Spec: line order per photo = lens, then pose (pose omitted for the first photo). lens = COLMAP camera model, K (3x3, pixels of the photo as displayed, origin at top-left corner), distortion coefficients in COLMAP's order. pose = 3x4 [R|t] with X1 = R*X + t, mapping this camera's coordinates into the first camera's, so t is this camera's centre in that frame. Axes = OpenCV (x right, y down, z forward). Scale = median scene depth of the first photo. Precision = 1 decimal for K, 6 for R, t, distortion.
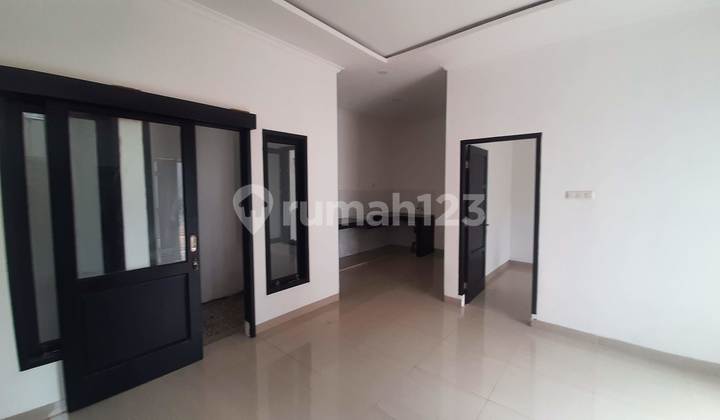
lens RADIAL K [[287.7, 0, 360.0], [0, 287.7, 210.0], [0, 0, 1]] dist [-0.001379, -0.000295]
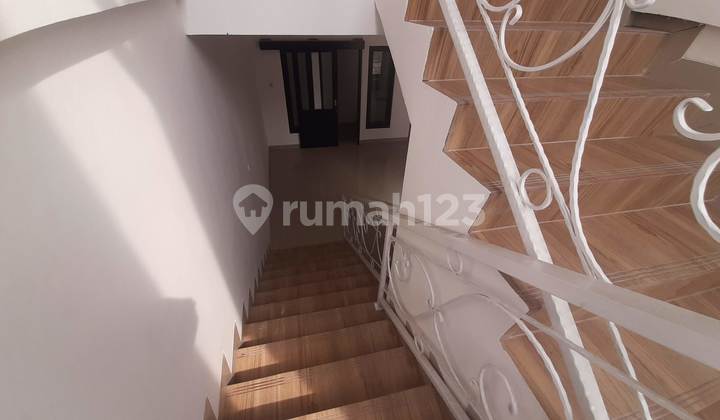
lens RADIAL K [[287.7, 0, 360.0], [0, 287.7, 210.0], [0, 0, 1]] dist [-0.001379, -0.000295]
pose [[0.812140, 0.385105, -0.438319, 0.934900], [-0.075524, 0.814302, 0.575508, -0.511243], [0.578555, -0.434289, 0.690411, -0.904597]]
